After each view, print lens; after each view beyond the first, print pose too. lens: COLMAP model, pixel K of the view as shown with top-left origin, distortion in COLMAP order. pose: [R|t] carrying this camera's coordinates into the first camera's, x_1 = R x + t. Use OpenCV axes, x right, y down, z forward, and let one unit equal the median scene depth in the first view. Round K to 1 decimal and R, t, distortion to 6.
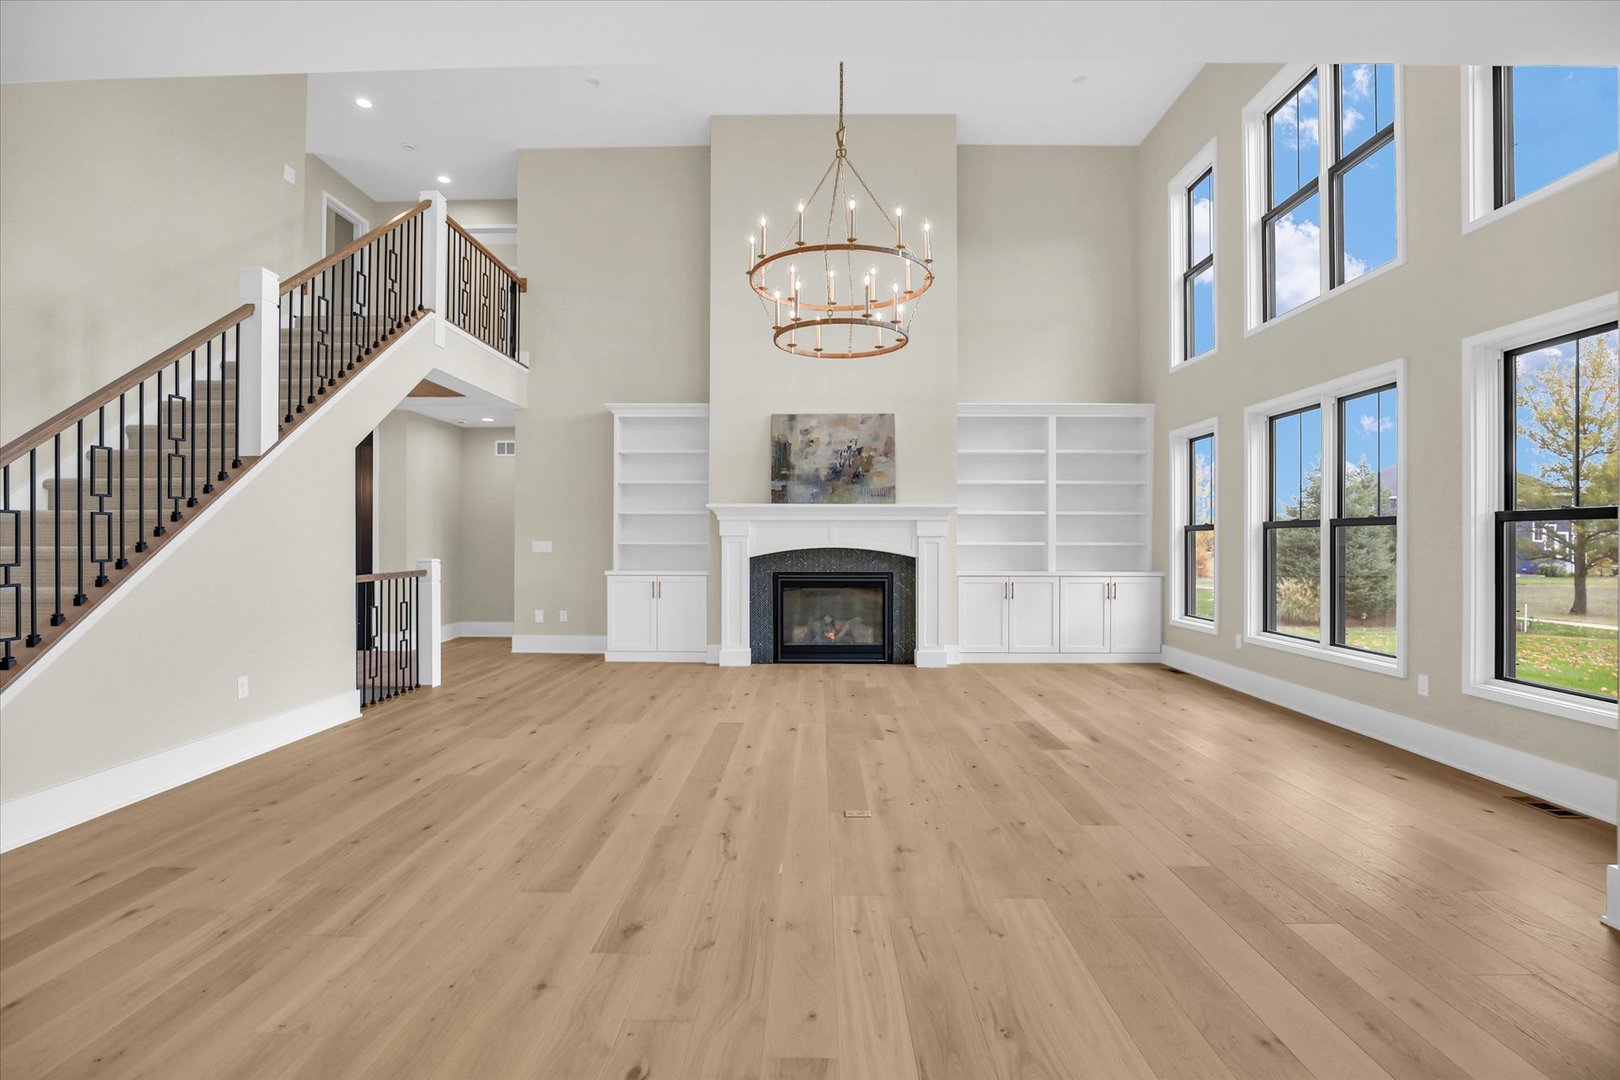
lens RADIAL K [[763.3, 0, 790.4], [0, 763.3, 534.4], [0, 0, 1]] dist [-0.025276, 0.002257]
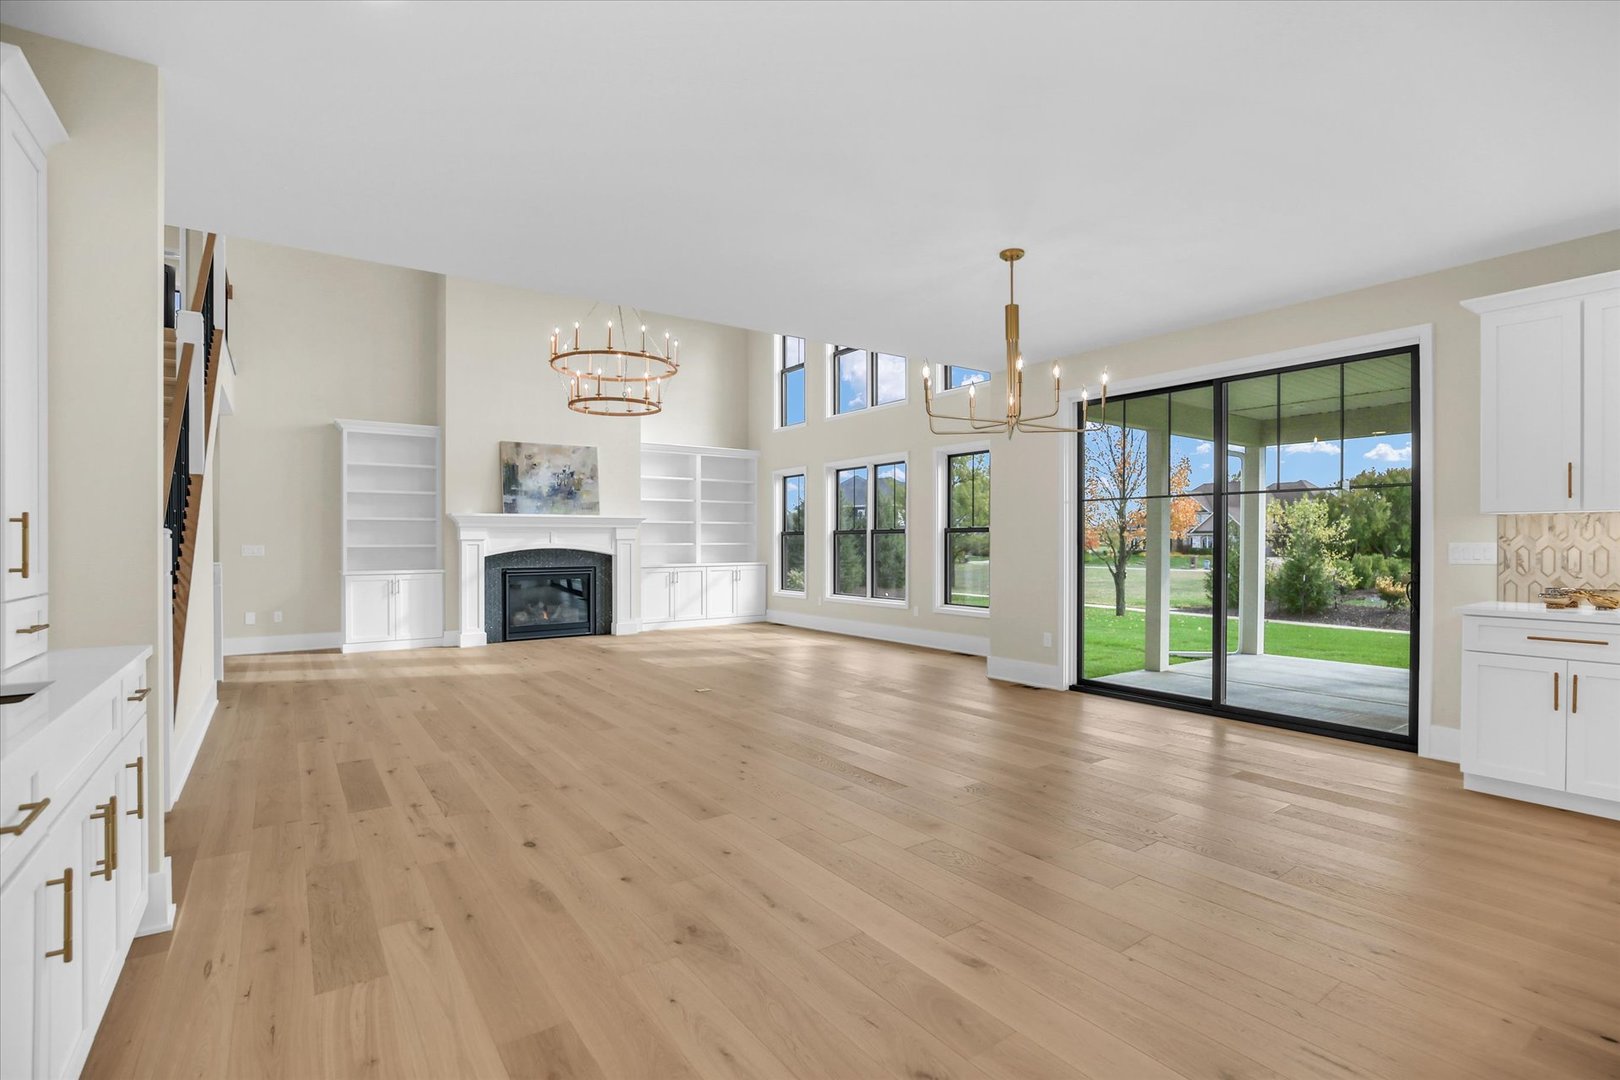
lens RADIAL K [[763.3, 0, 785.1], [0, 763.3, 536.6], [0, 0, 1]] dist [-0.025276, 0.002257]
pose [[0.818626, -0.002175, 0.574323, -0.362341], [0.000402, 0.999995, 0.003214, -0.006399], [-0.574327, -0.002400, 0.818623, -0.281897]]
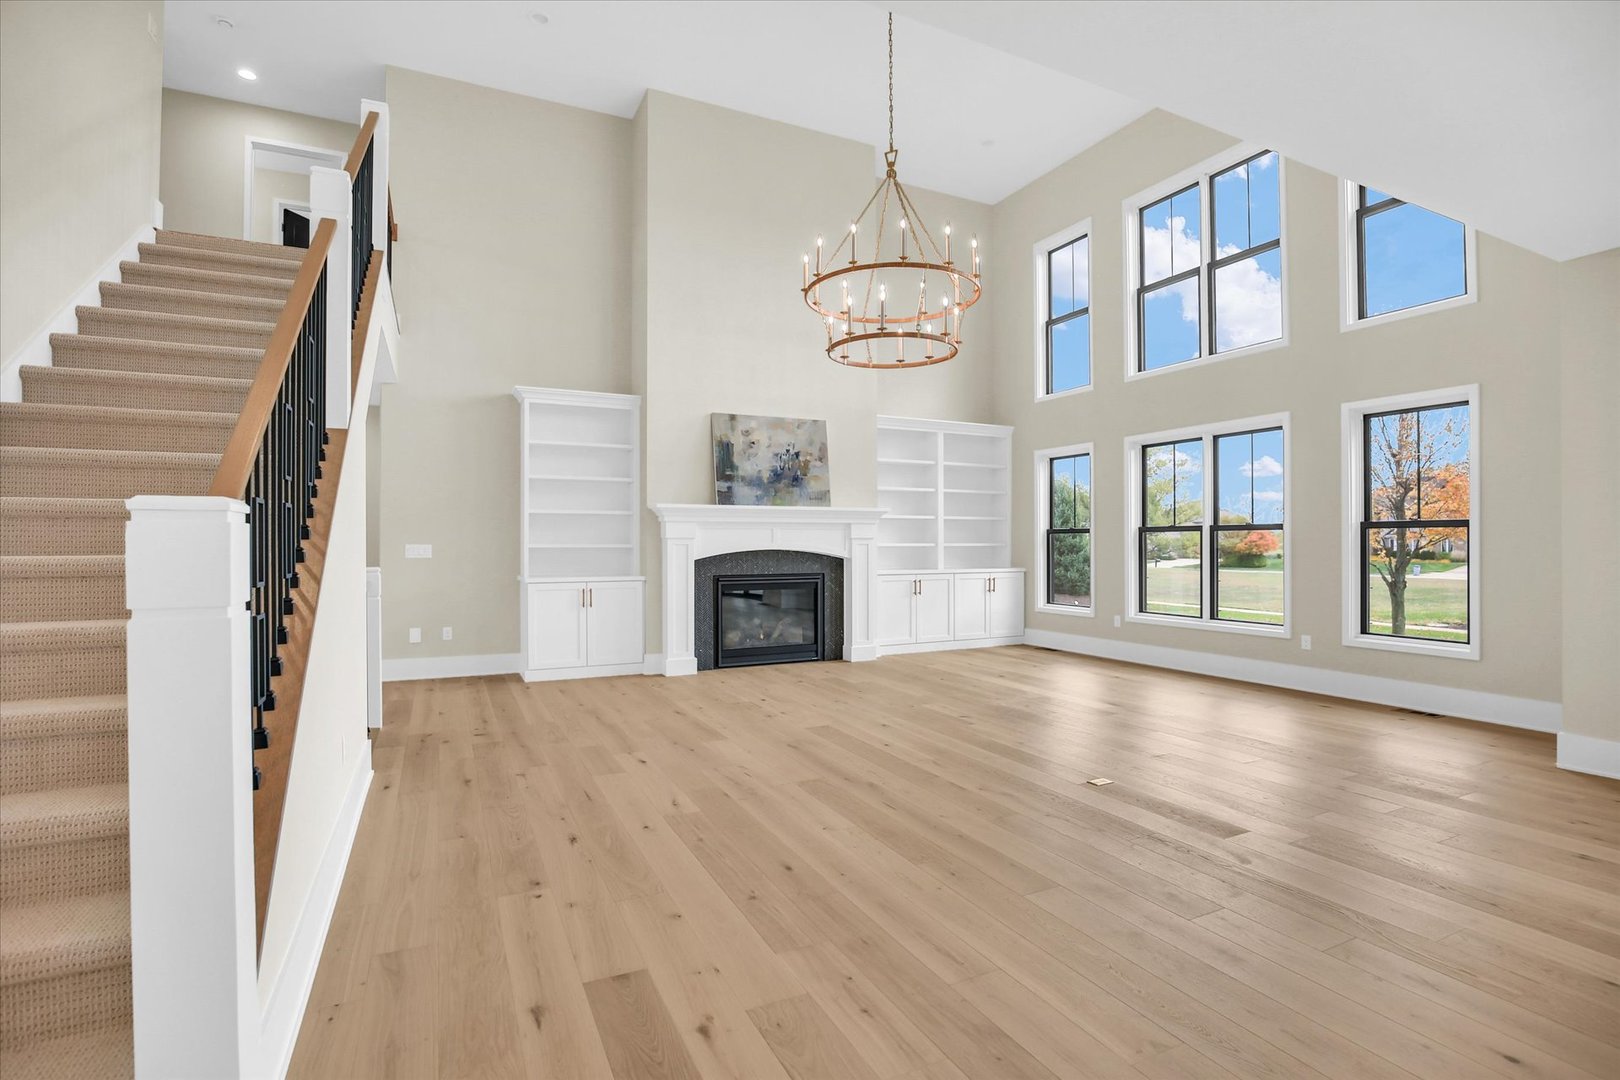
lens RADIAL K [[763.3, 0, 802.7], [0, 763.3, 536.9], [0, 0, 1]] dist [-0.025276, 0.002257]
pose [[0.892121, -0.000114, 0.451797, -0.366775], [-0.000654, 0.999999, 0.001543, -0.000958], [-0.451797, -0.001672, 0.892119, 0.083087]]
